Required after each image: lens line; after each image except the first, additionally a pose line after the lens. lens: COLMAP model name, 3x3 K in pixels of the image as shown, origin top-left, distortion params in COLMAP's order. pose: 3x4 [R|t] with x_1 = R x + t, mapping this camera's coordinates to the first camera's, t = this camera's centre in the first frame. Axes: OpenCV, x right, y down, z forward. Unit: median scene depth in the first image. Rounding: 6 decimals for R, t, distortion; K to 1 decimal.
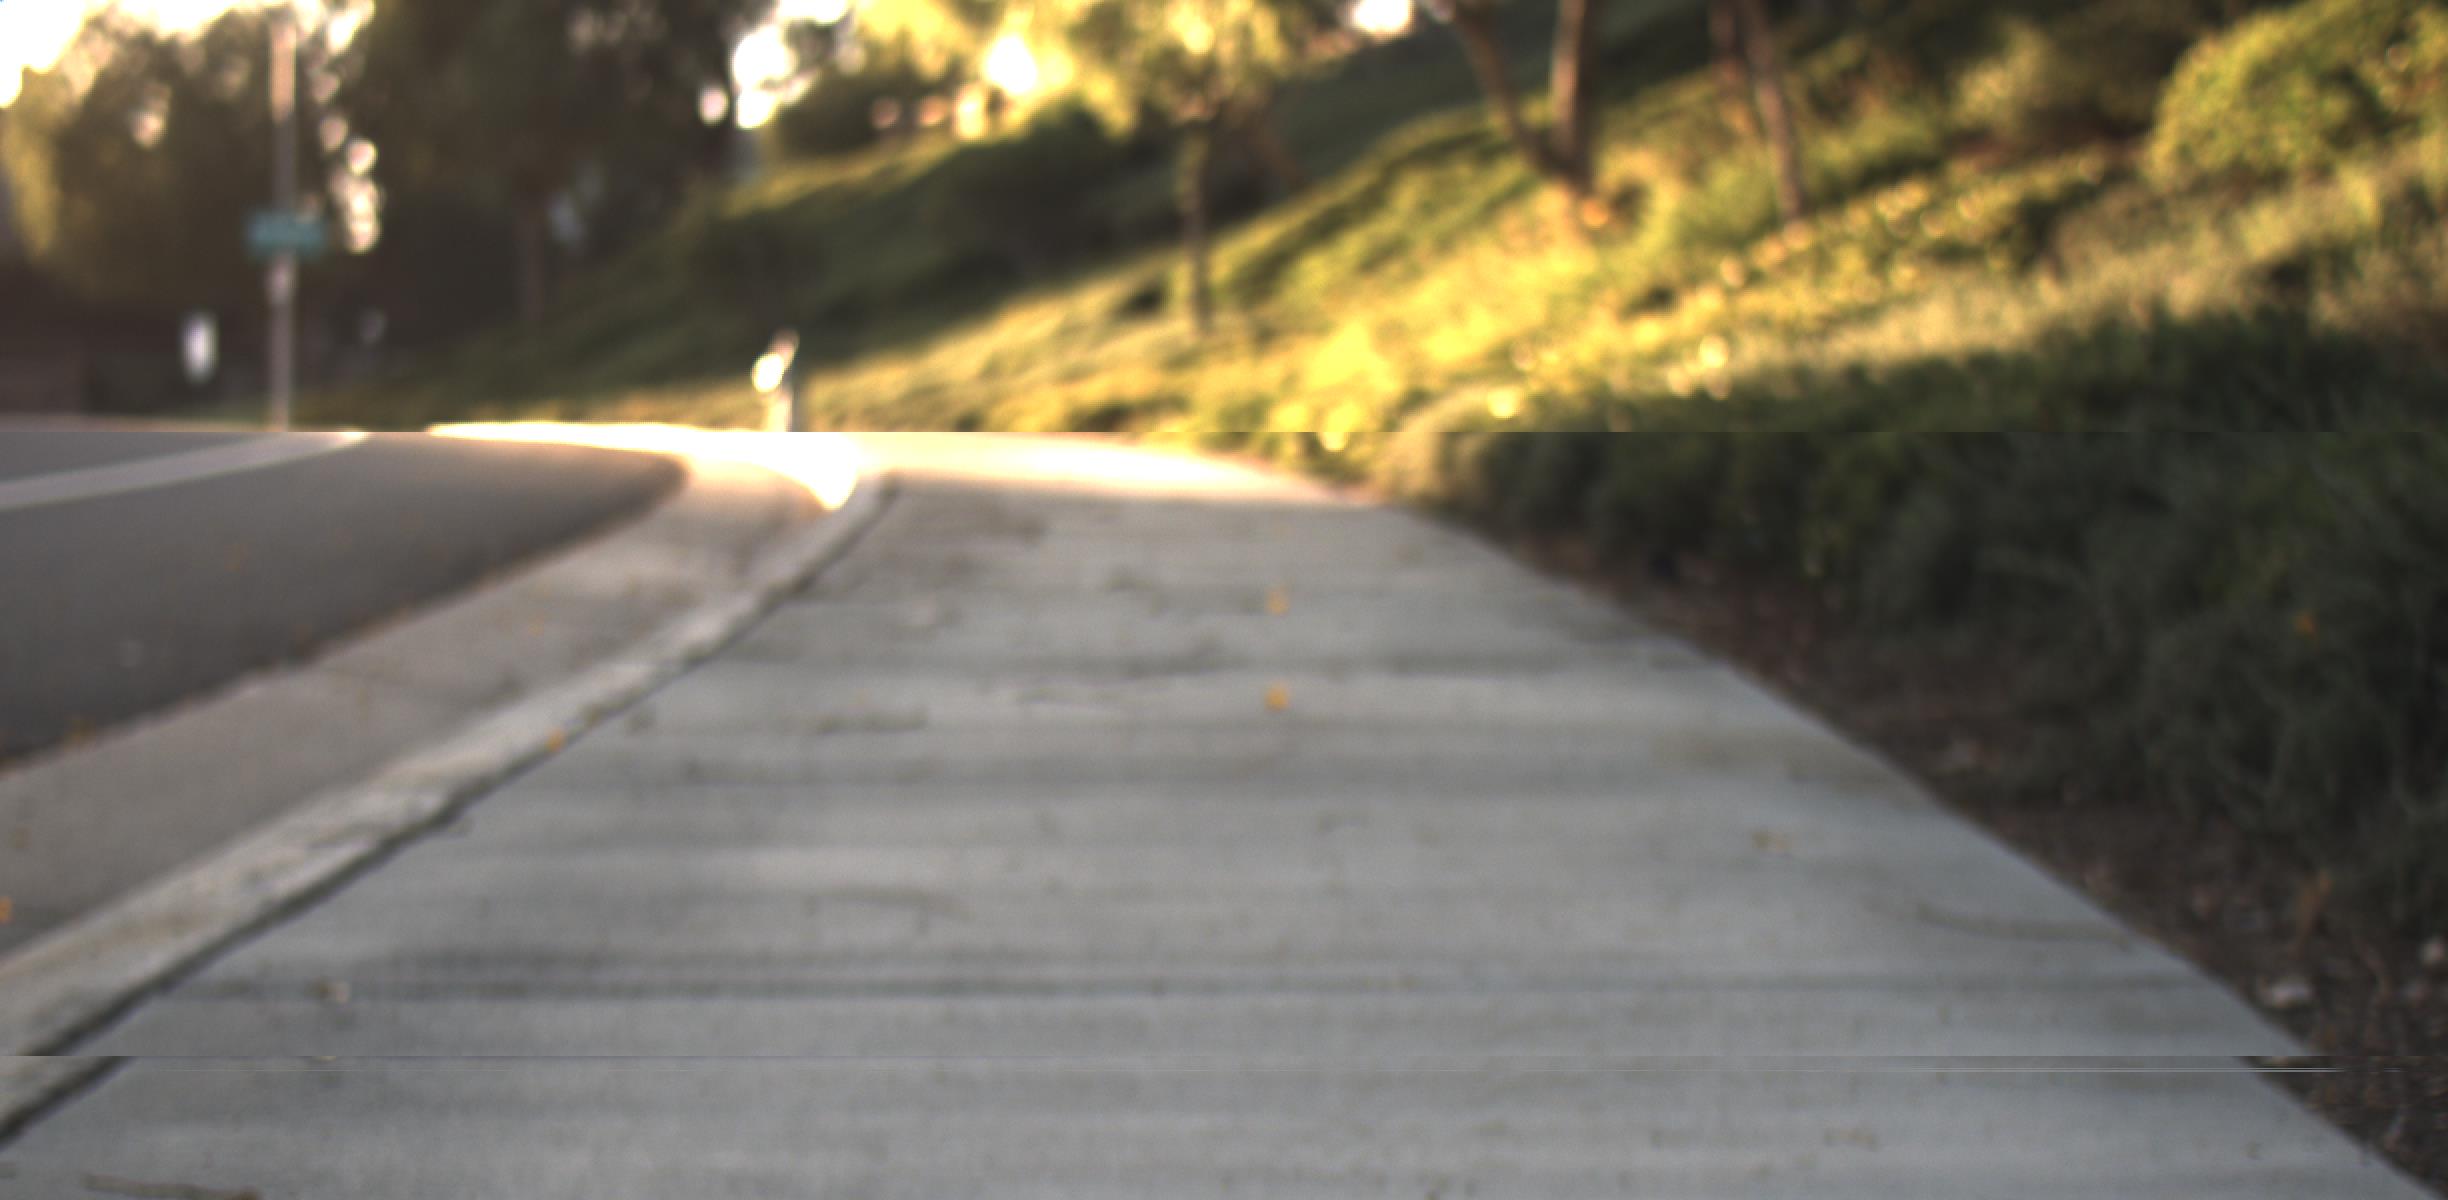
lens RADIAL K [[5616.5, 0, 1233.3], [0, 5616.5, 598.1], [0, 0, 1]] dist [0.163758, 0.000000]
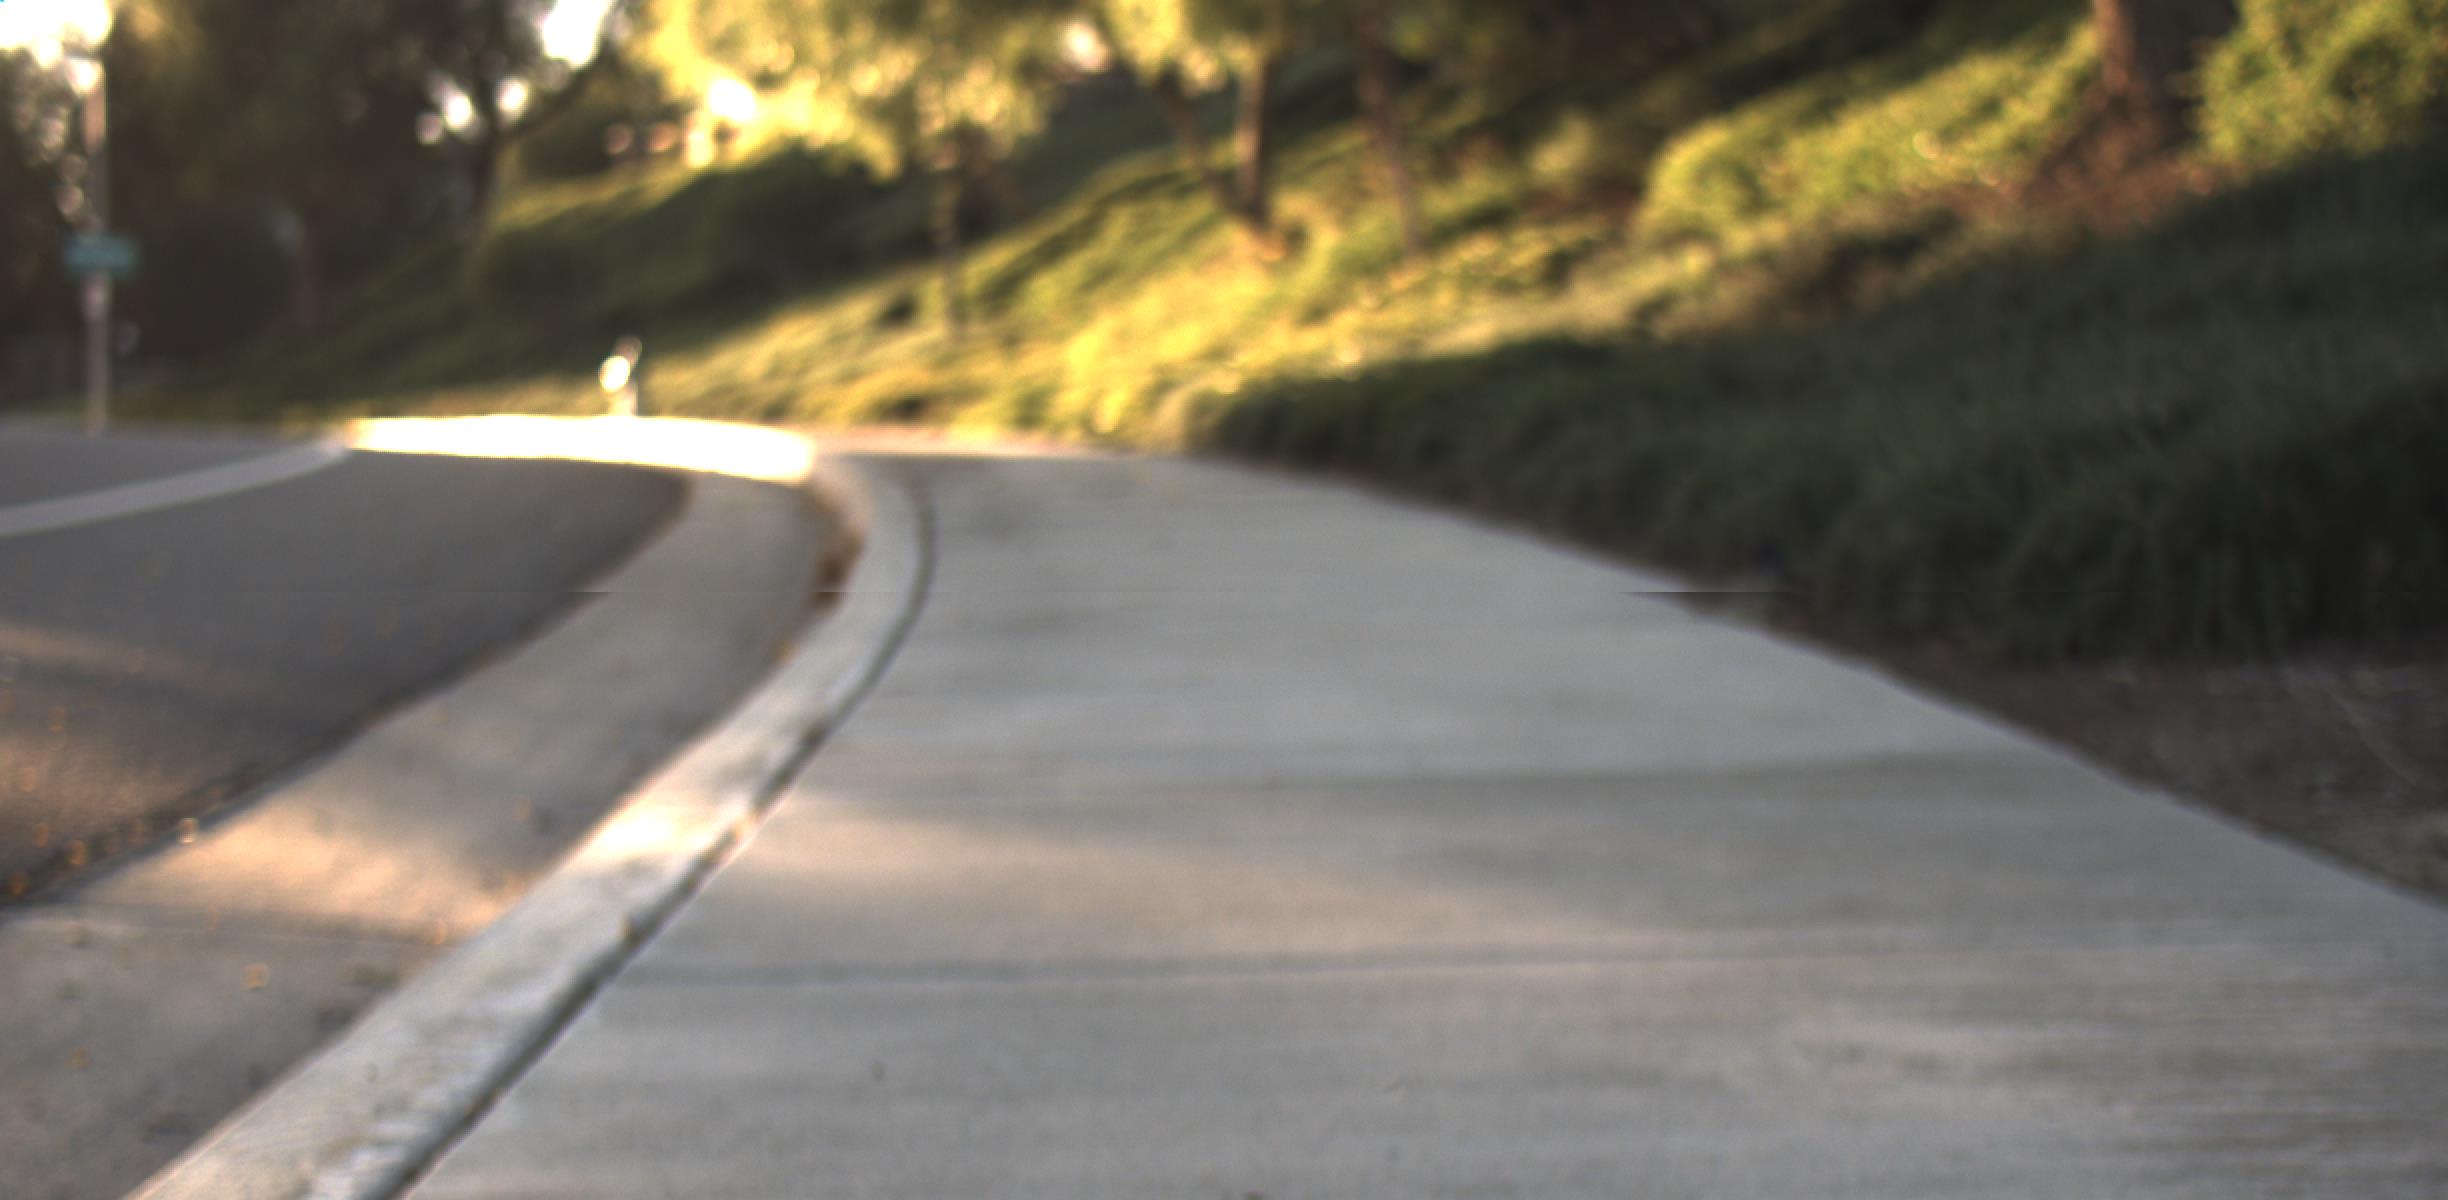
lens RADIAL K [[5616.5, 0, 1213.2], [0, 5616.5, 605.7], [0, 0, 1]] dist [0.163758, 0.000000]
pose [[0.998409, -0.011517, 0.055193, -0.017838], [0.011451, 0.999933, 0.001507, 0.010831], [-0.055207, -0.000873, 0.998475, -0.245184]]
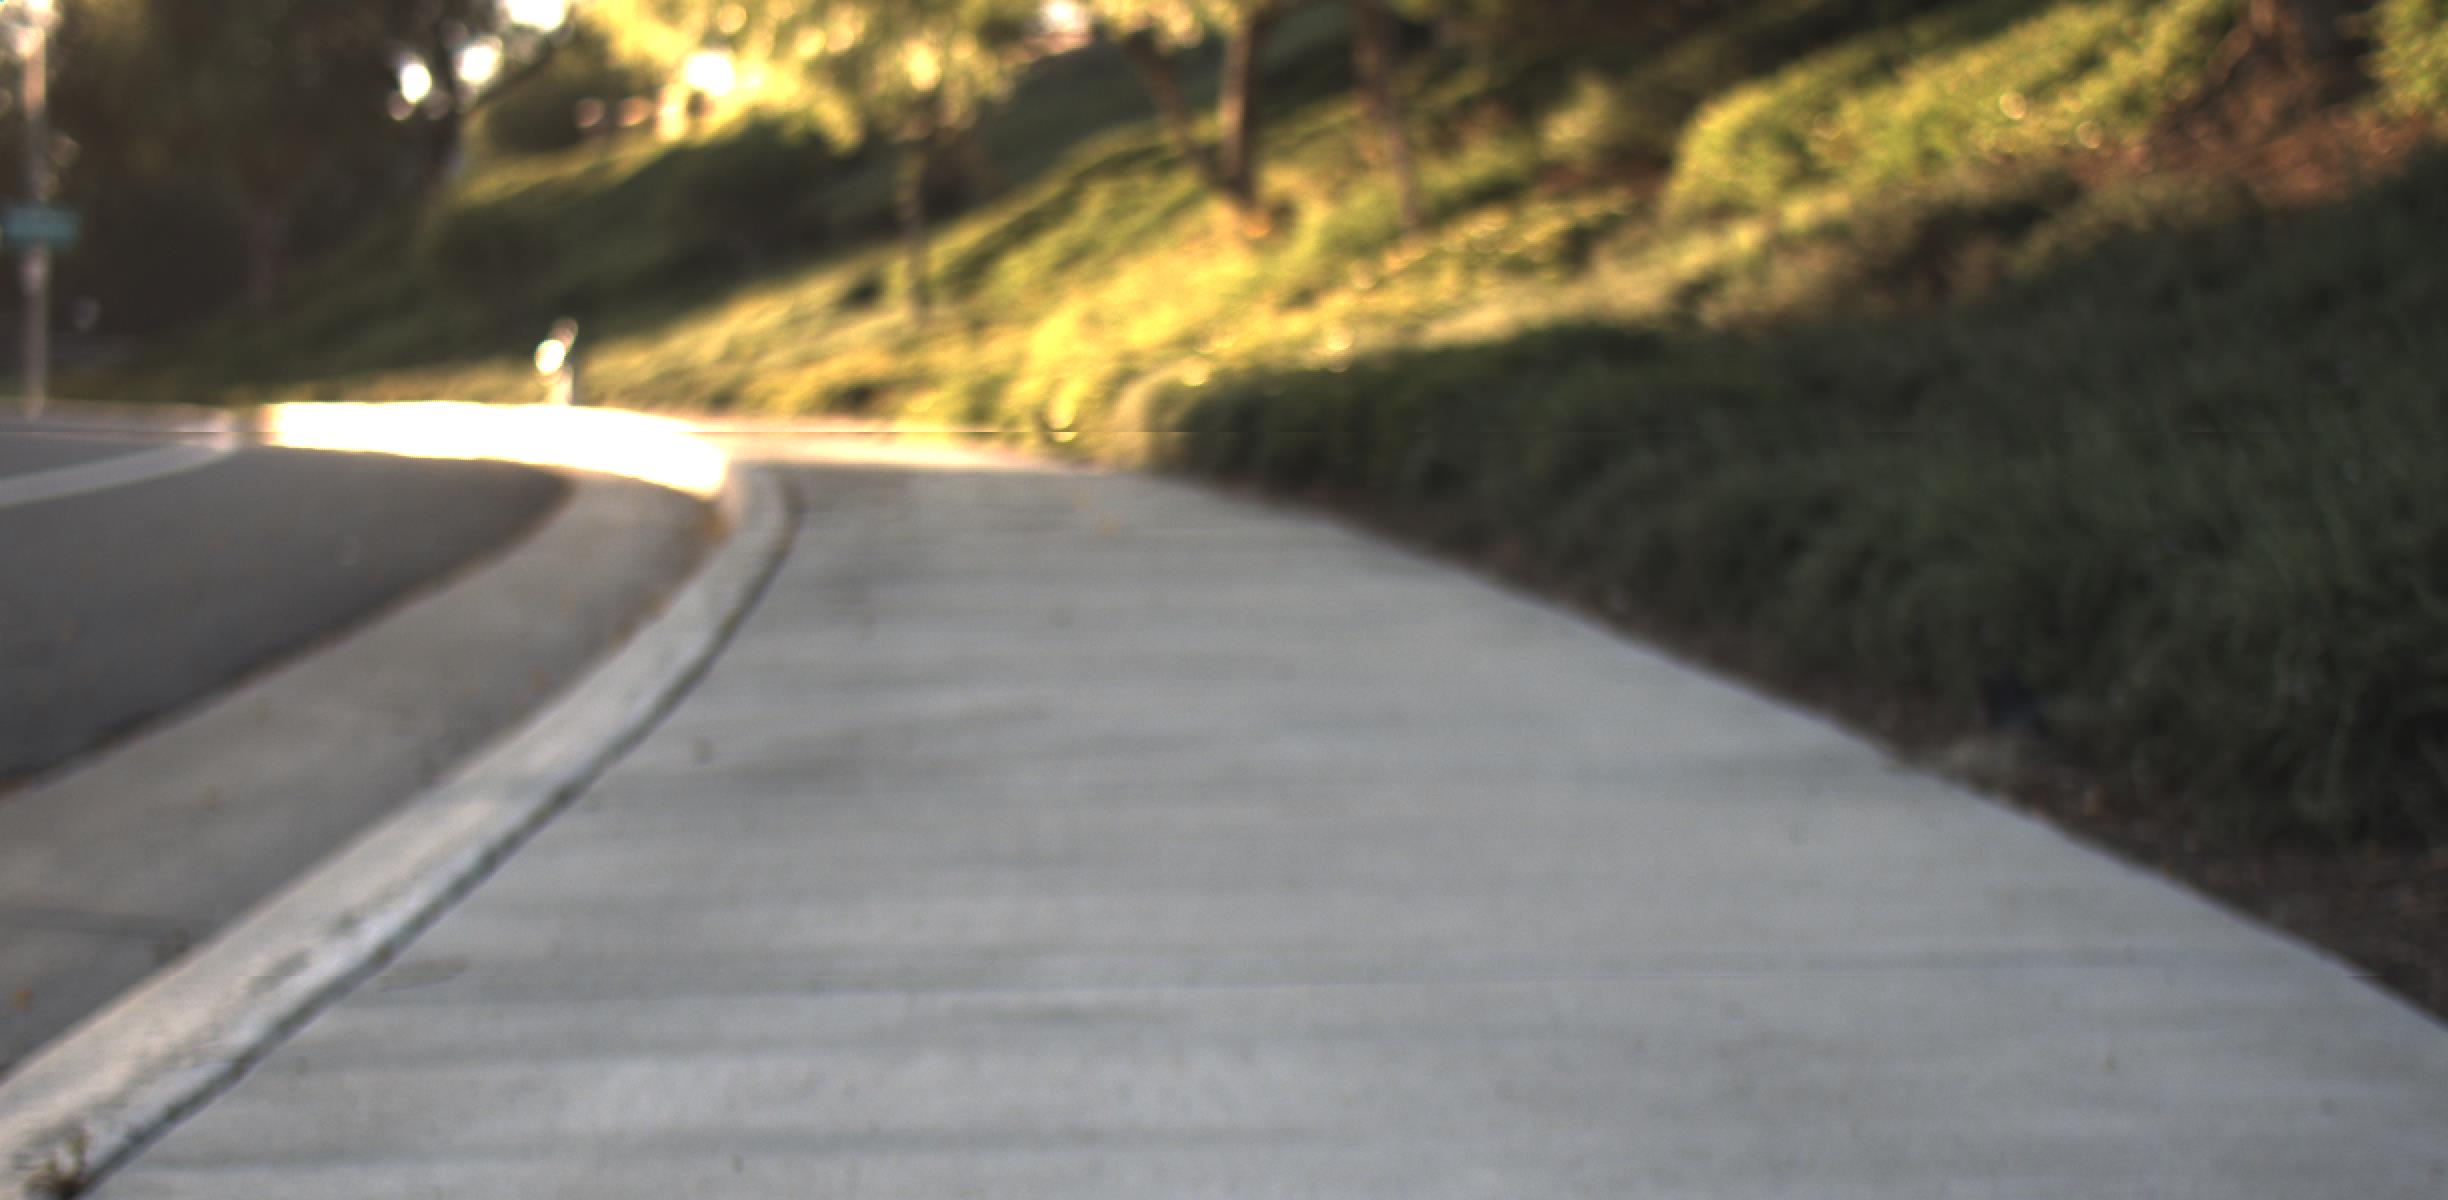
lens RADIAL K [[5616.5, 0, 1224.9], [0, 5616.5, 605.2], [0, 0, 1]] dist [0.163758, 0.000000]
pose [[0.998296, -0.004469, 0.058180, -0.010368], [0.004241, 0.999983, 0.004055, 0.006920], [-0.058197, -0.003802, 0.998298, -0.161395]]
